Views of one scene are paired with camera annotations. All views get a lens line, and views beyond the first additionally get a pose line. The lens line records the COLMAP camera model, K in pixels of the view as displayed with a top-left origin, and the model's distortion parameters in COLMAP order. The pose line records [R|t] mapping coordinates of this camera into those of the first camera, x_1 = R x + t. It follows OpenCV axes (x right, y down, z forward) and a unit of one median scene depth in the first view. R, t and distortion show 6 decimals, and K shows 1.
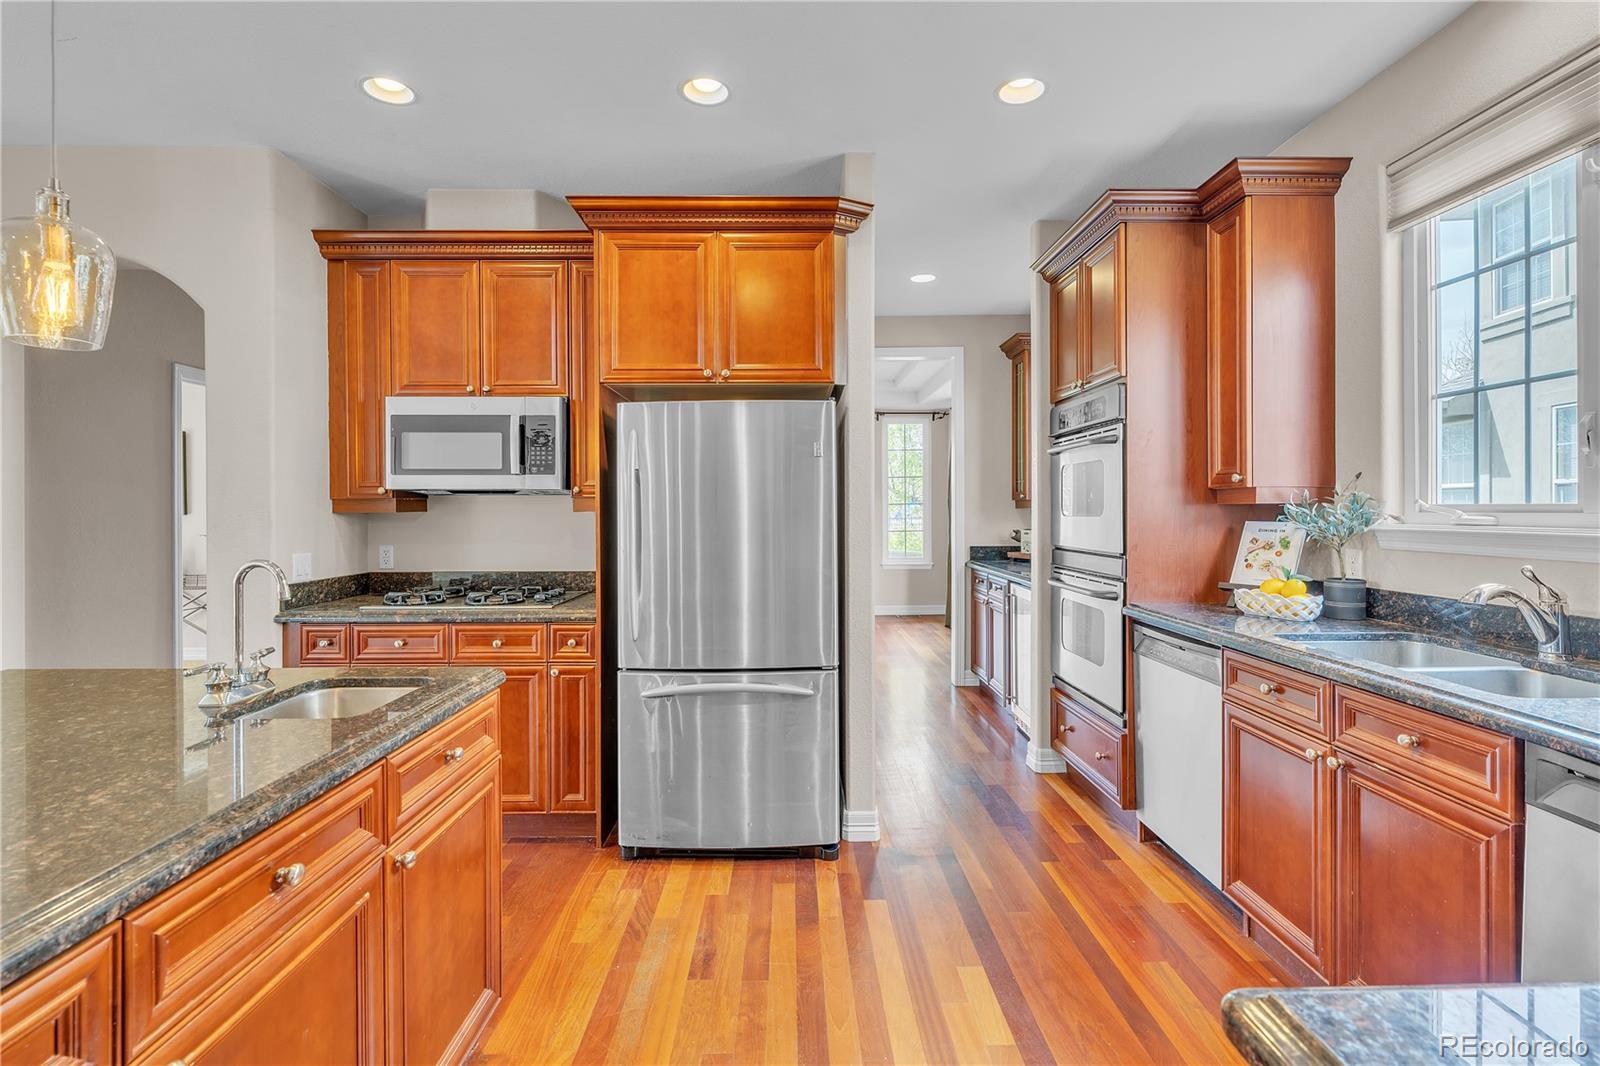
lens RADIAL K [[729.6, 0, 798.0], [0, 729.6, 518.0], [0, 0, 1]] dist [-0.007771, 0.001259]
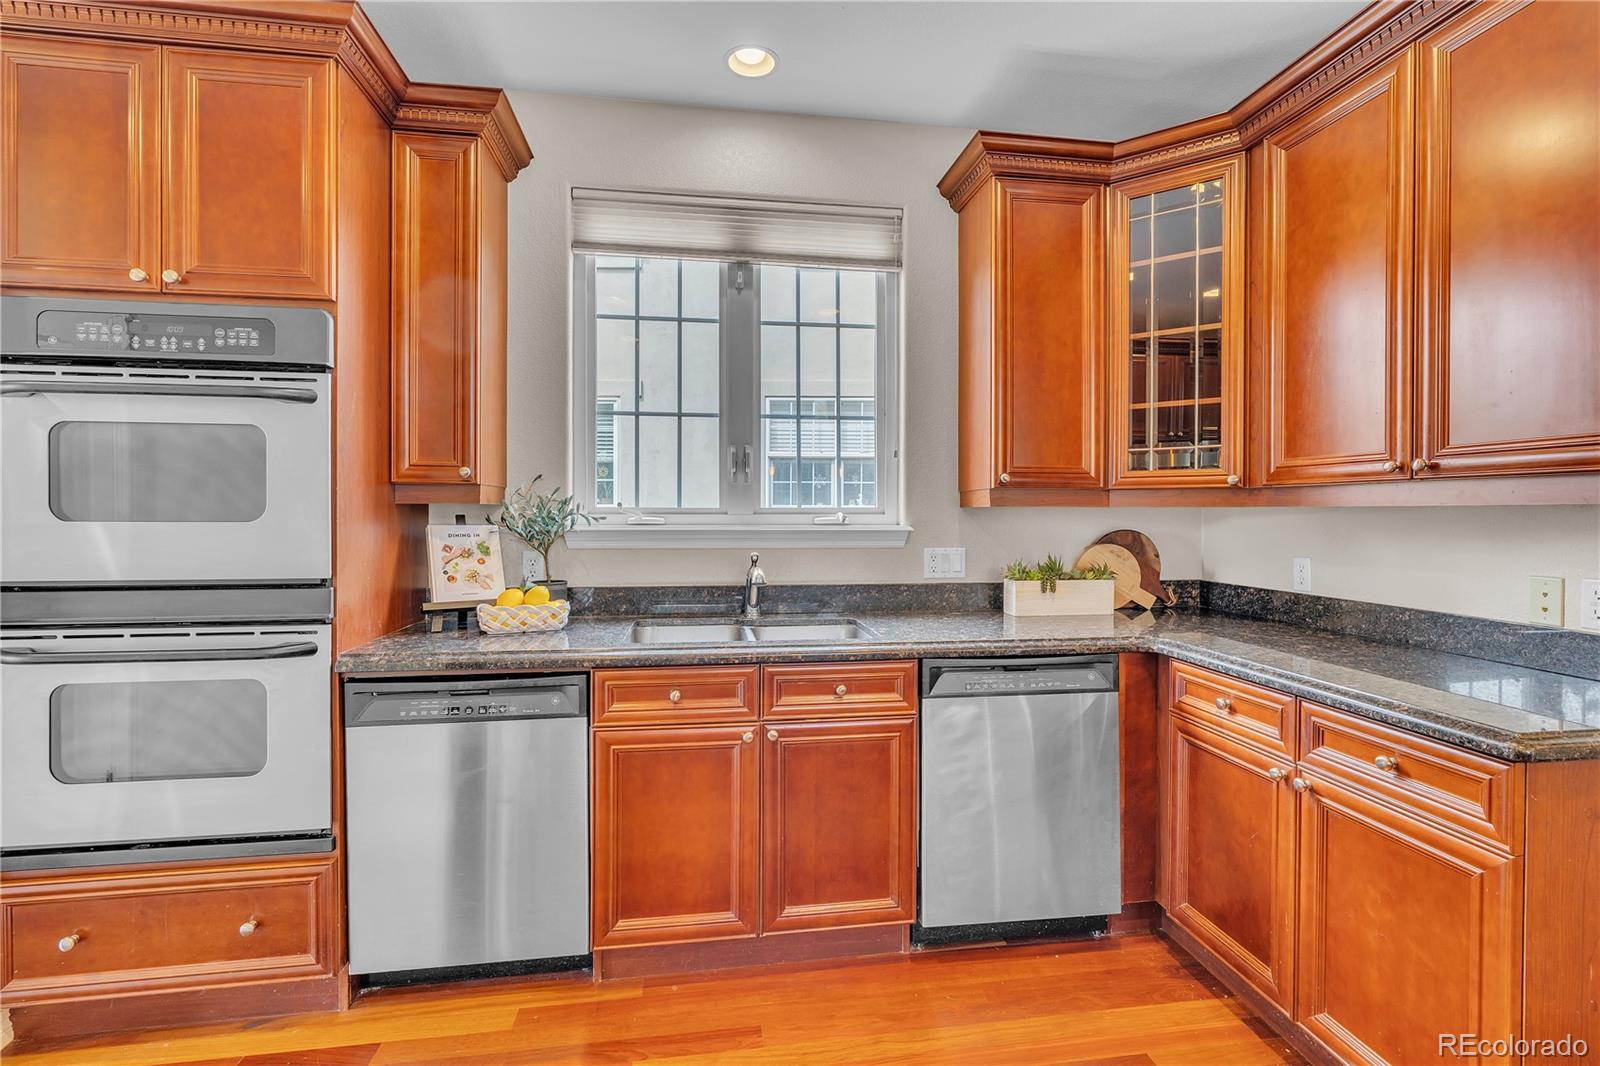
lens RADIAL K [[729.6, 0, 798.2], [0, 729.6, 521.8], [0, 0, 1]] dist [-0.007771, 0.001259]
pose [[-0.126654, -0.007599, 0.991918, -0.288219], [0.009093, 0.999920, 0.008821, -0.003234], [-0.991905, 0.010137, -0.126575, 0.806470]]
